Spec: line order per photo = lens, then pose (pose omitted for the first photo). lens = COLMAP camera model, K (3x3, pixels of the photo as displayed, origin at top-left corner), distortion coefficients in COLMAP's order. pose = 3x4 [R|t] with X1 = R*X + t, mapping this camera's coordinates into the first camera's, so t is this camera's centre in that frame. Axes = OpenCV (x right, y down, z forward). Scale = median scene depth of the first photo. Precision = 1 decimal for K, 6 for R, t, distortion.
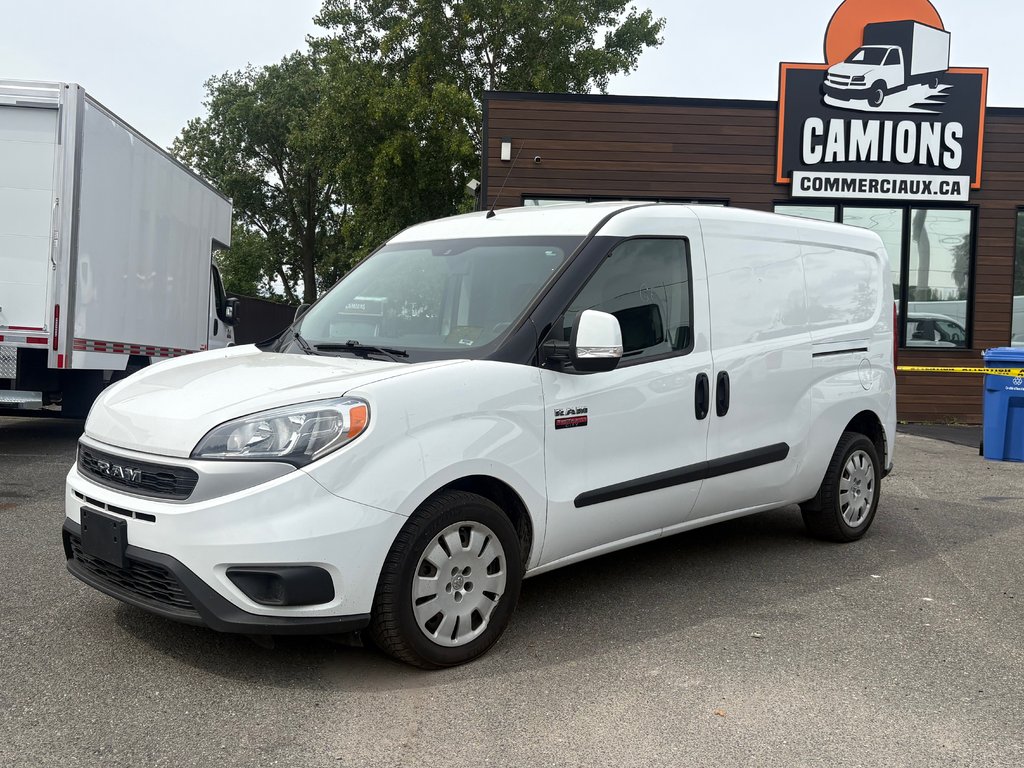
lens RADIAL K [[1023.1, 0, 512.0], [0, 1023.1, 384.0], [0, 0, 1]] dist [0.011082, 0.007858]
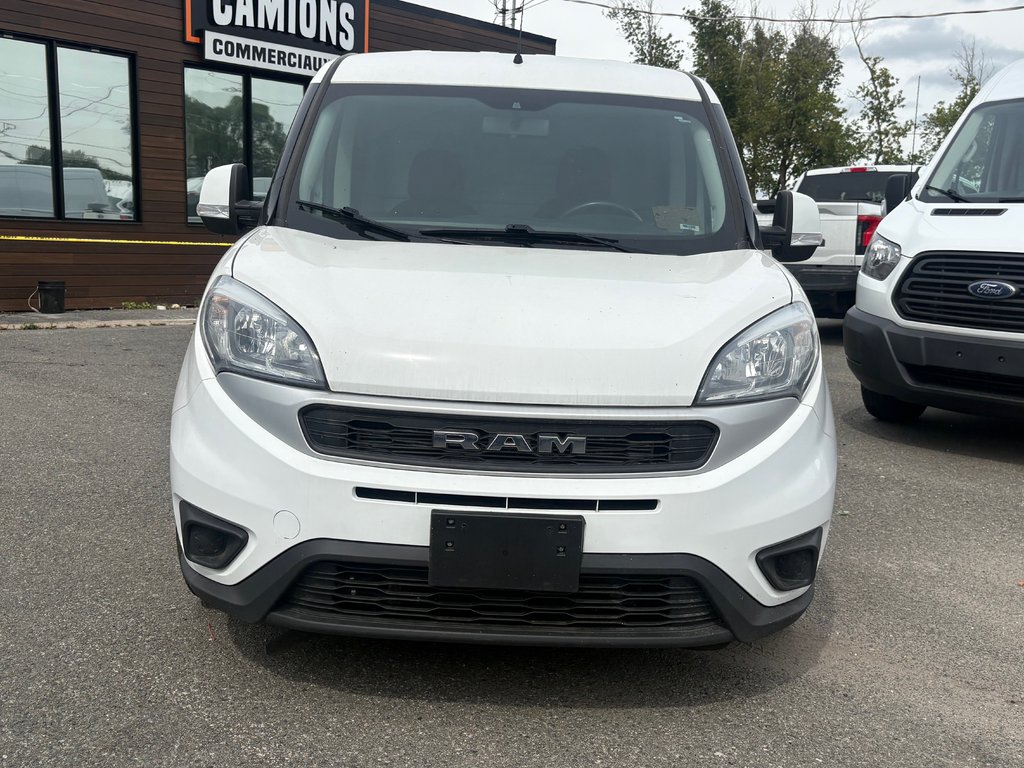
lens RADIAL K [[1023.1, 0, 512.0], [0, 1023.1, 384.0], [0, 0, 1]] dist [0.011082, 0.007858]
pose [[0.706855, -0.103480, 0.699748, -0.201405], [0.020063, 0.991777, 0.126399, -0.006449], [-0.707074, -0.075306, 0.703118, 0.144646]]
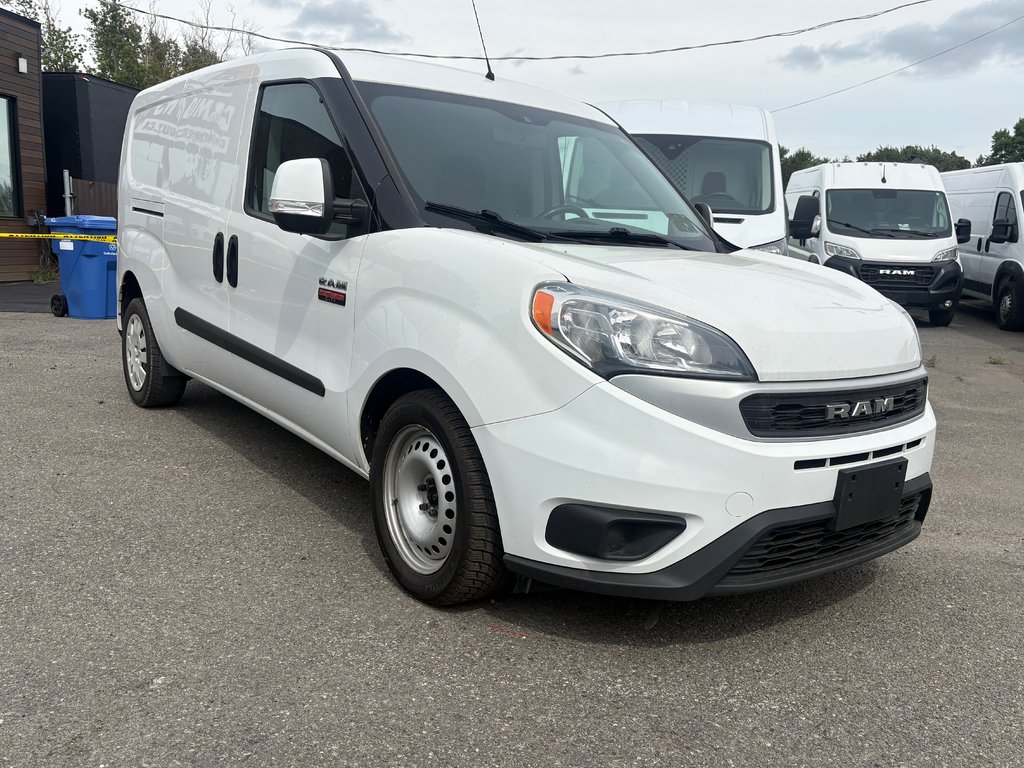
lens RADIAL K [[858.2, 0, 512.0], [0, 858.2, 384.0], [0, 0, 1]] dist [0.002943, -0.010252]
pose [[0.150956, -0.177432, 0.972487, -0.262774], [0.008720, 0.983961, 0.178172, -0.012806], [-0.988502, -0.018416, 0.150082, 0.290296]]
